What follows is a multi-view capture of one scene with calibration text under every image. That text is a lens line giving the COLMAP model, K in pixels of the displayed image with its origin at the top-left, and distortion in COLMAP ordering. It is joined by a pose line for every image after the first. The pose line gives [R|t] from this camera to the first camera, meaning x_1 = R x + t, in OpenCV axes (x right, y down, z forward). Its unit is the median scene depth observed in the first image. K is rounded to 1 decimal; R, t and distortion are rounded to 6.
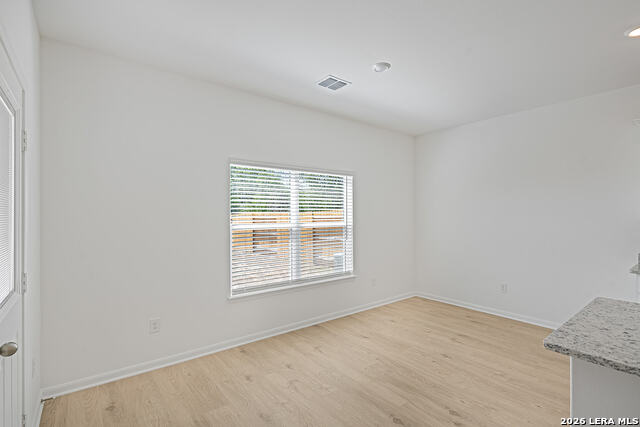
lens RADIAL K [[304.1, 0, 320.0], [0, 304.1, 213.5], [0, 0, 1]] dist [-0.002640, 0.000426]
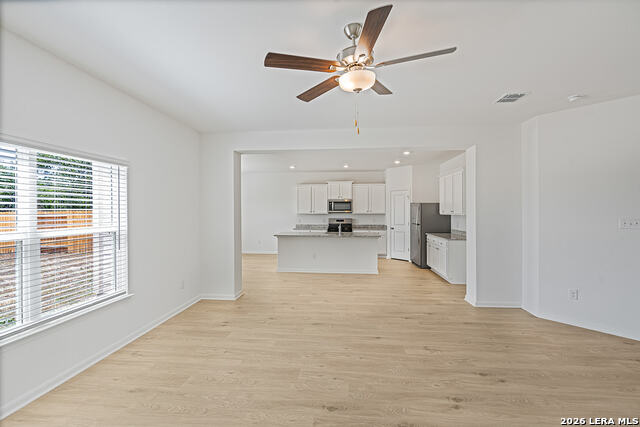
lens RADIAL K [[289.8, 0, 319.8], [0, 289.8, 215.2], [0, 0, 1]] dist [-0.000950, 0.000213]
pose [[0.688992, -0.007879, 0.724726, -0.854558], [-0.000909, 0.999931, 0.011735, -0.007595], [-0.724768, -0.008744, 0.688937, -1.099163]]
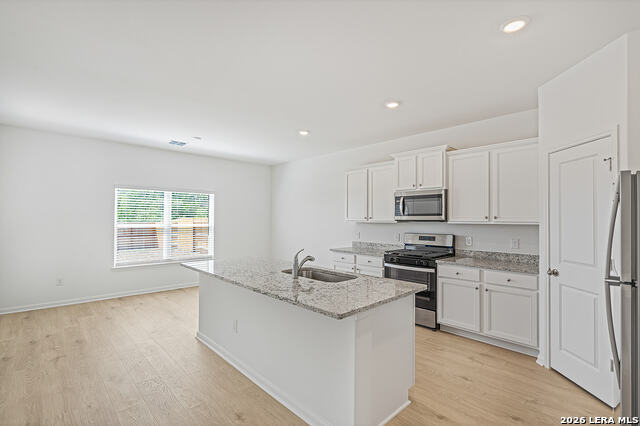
lens RADIAL K [[295.7, 0, 320.9], [0, 295.7, 215.2], [0, 0, 1]] dist [0.000060, 0.000070]
pose [[0.995074, 0.011187, 0.098497, 0.559305], [-0.009898, 0.999859, -0.013564, -0.001353], [-0.098635, 0.012522, 0.995045, -0.604352]]
